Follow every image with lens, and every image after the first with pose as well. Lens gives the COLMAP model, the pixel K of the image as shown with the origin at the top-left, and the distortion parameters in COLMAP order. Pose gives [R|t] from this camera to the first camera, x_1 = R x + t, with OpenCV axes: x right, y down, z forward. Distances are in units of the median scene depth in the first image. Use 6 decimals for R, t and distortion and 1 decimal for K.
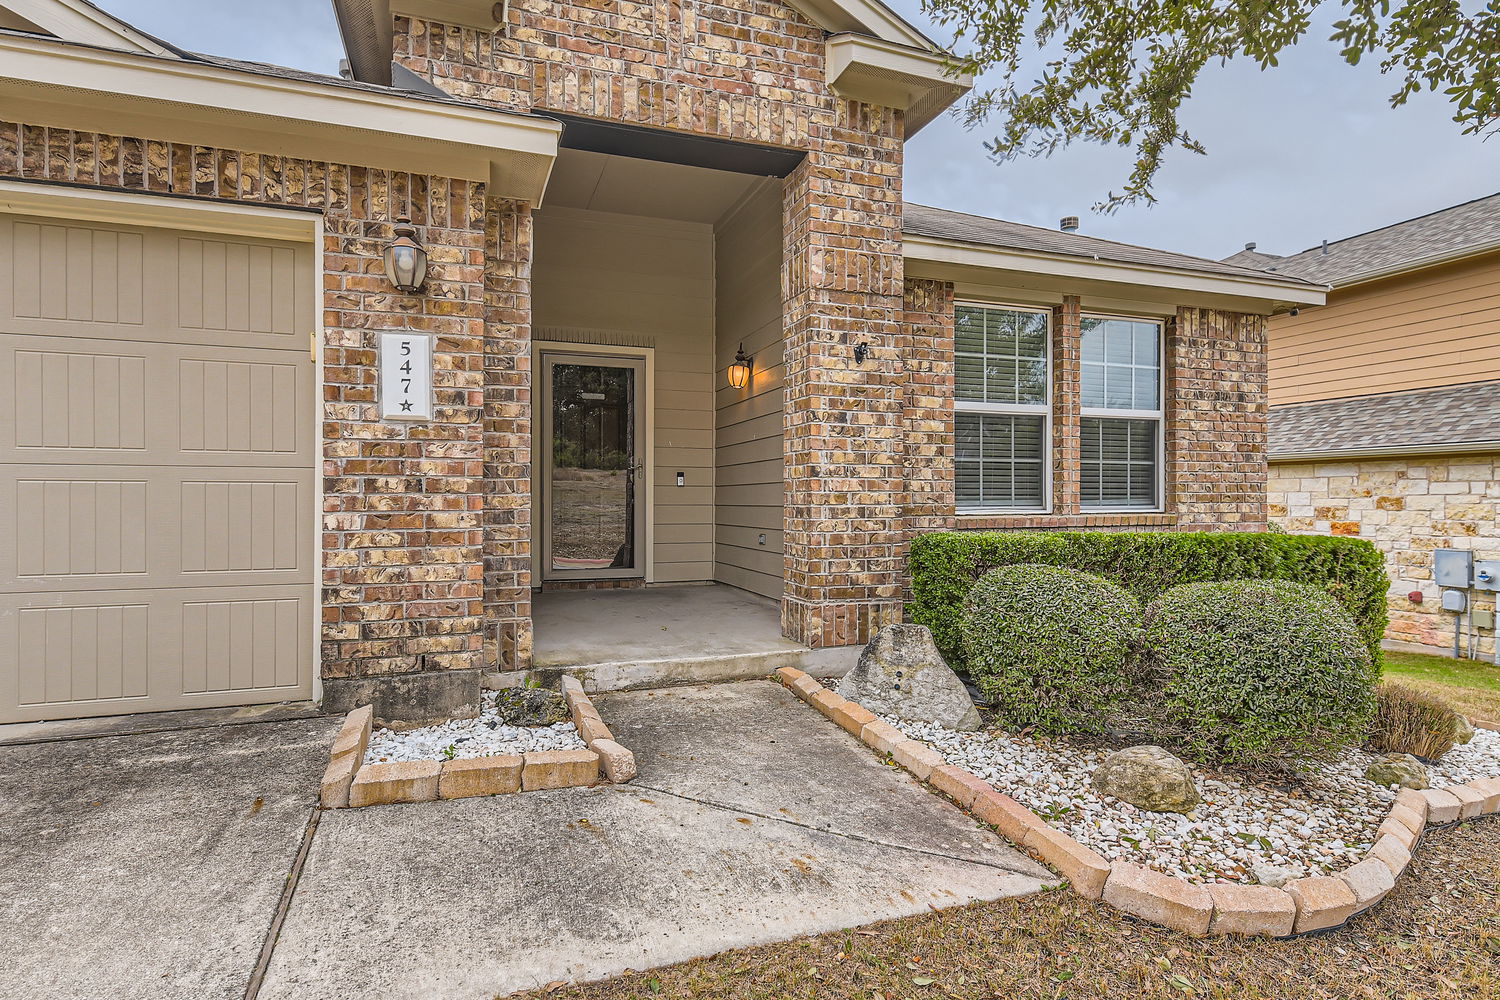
lens RADIAL K [[777.5, 0, 753.1], [0, 777.5, 496.7], [0, 0, 1]] dist [-0.000631, 0.000664]
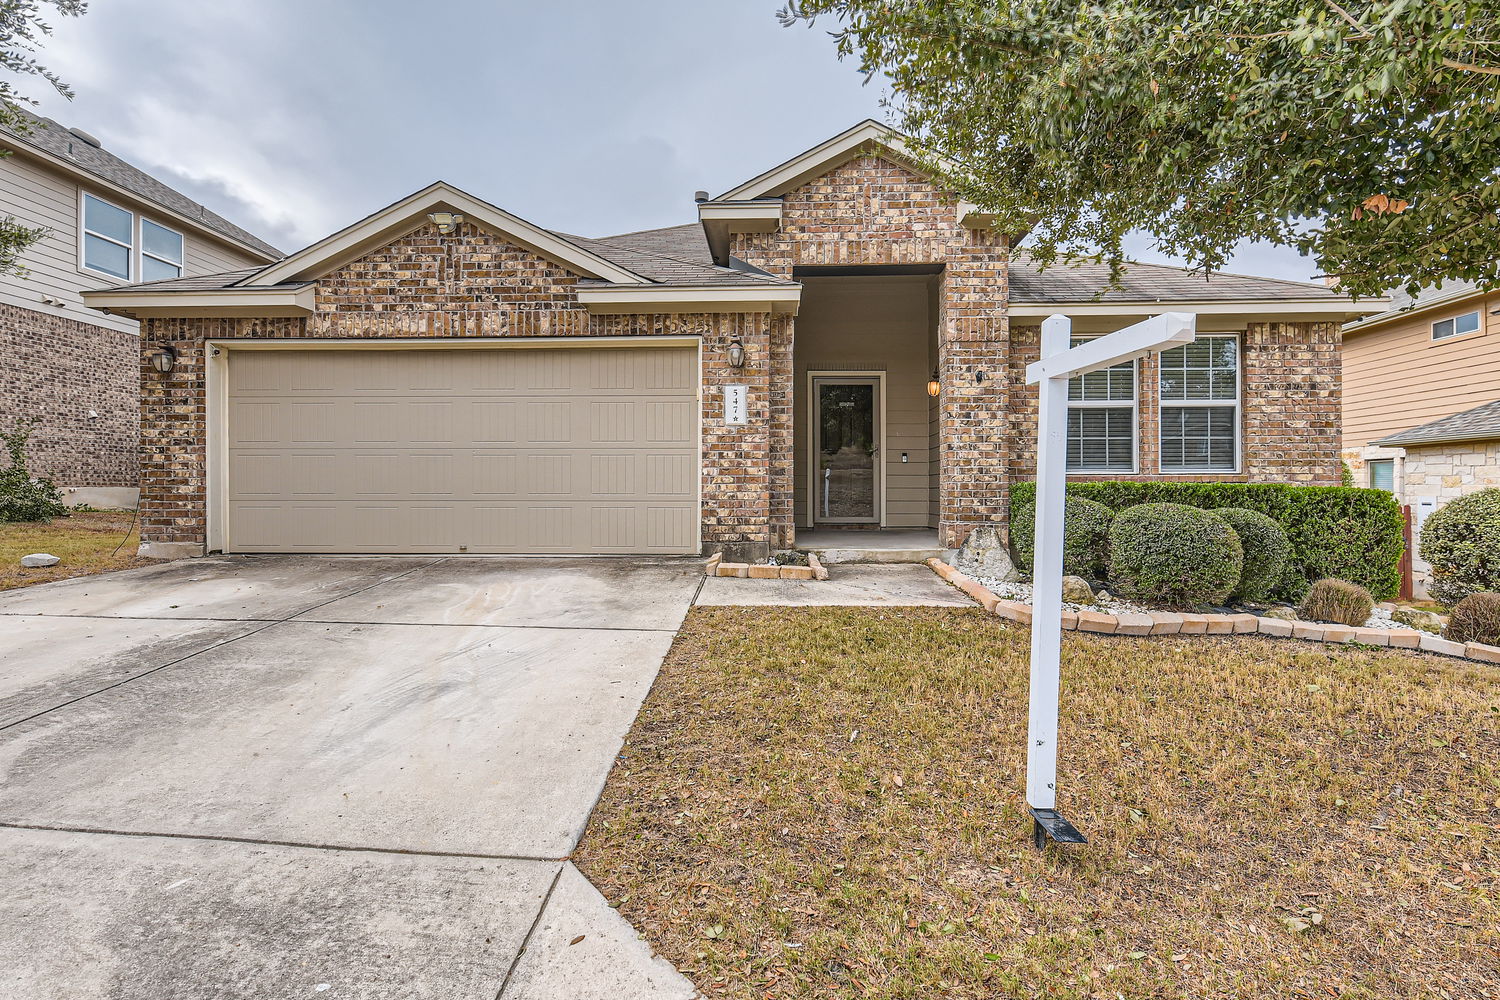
lens RADIAL K [[777.5, 0, 753.1], [0, 777.5, 496.7], [0, 0, 1]] dist [-0.000631, 0.000664]
pose [[0.922793, 0.003011, -0.385284, 0.370144], [-0.000404, 0.999976, 0.006847, 0.072849], [0.385296, -0.006162, 0.922773, -0.837116]]
